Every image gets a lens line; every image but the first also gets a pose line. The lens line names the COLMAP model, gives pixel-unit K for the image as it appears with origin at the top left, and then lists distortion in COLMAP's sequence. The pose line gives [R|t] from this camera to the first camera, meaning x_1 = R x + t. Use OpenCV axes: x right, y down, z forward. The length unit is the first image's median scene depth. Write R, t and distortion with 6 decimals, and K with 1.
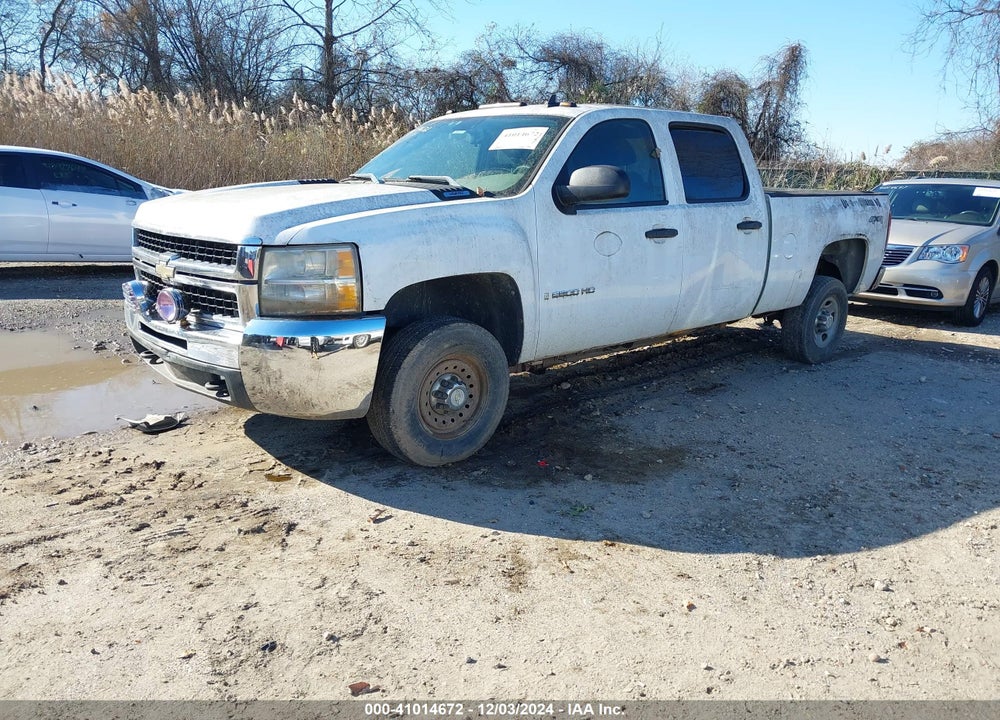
lens RADIAL K [[772.8, 0, 515.1], [0, 772.8, 379.0], [0, 0, 1]] dist [0.135572, -0.292675]
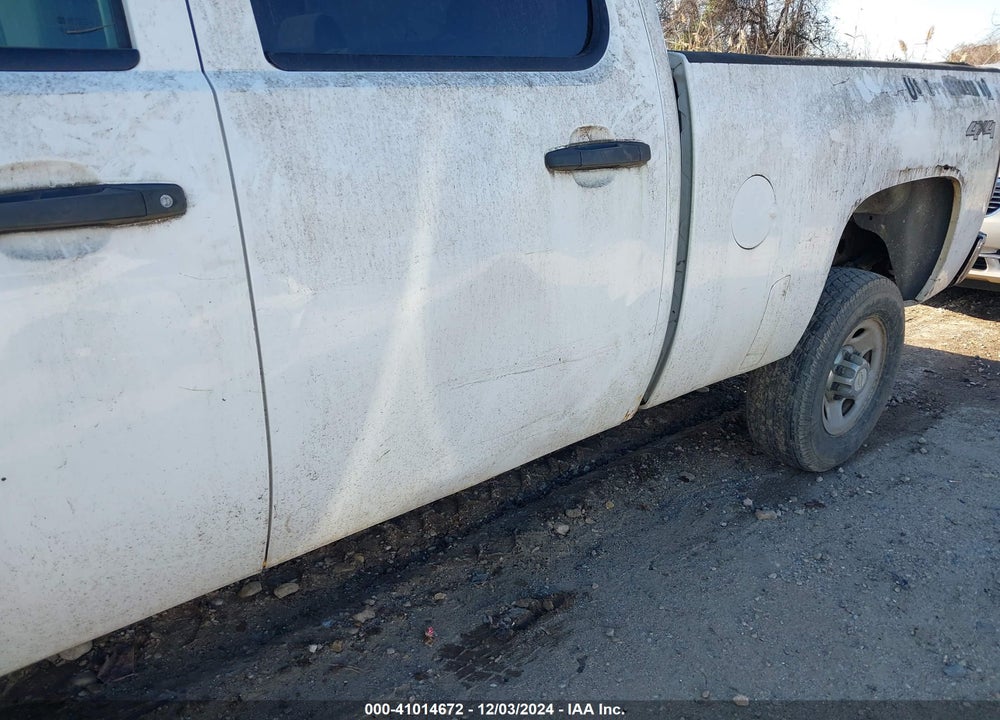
lens RADIAL K [[773.2, 0, 497.4], [0, 773.2, 383.8], [0, 0, 1]] dist [0.011063, -0.000875]
pose [[0.998829, -0.006620, -0.047917, 0.301007], [0.011438, 0.994822, 0.100988, -0.154540], [0.047001, -0.101417, 0.993733, 0.769159]]
